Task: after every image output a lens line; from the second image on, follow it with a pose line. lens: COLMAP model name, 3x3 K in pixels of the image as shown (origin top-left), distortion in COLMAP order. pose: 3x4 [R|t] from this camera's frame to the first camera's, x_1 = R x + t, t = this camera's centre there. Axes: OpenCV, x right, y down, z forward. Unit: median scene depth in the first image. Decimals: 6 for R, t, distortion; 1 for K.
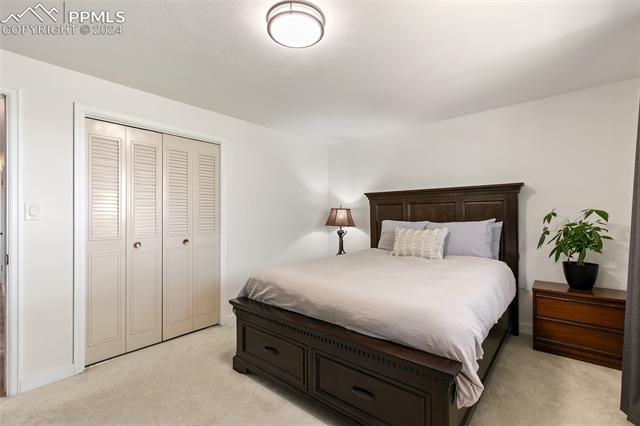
lens RADIAL K [[285.9, 0, 319.7], [0, 285.9, 215.4], [0, 0, 1]] dist [0.003480, 0.000149]
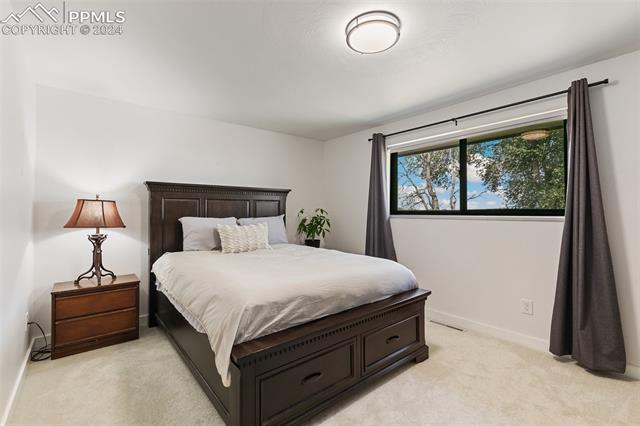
lens RADIAL K [[285.9, 0, 319.7], [0, 285.9, 215.4], [0, 0, 1]] dist [0.003480, 0.000149]
pose [[0.168924, -0.005488, 0.985614, -0.872815], [0.000191, 0.999985, 0.005536, 0.012426], [-0.985629, -0.000746, 0.168922, 0.772583]]
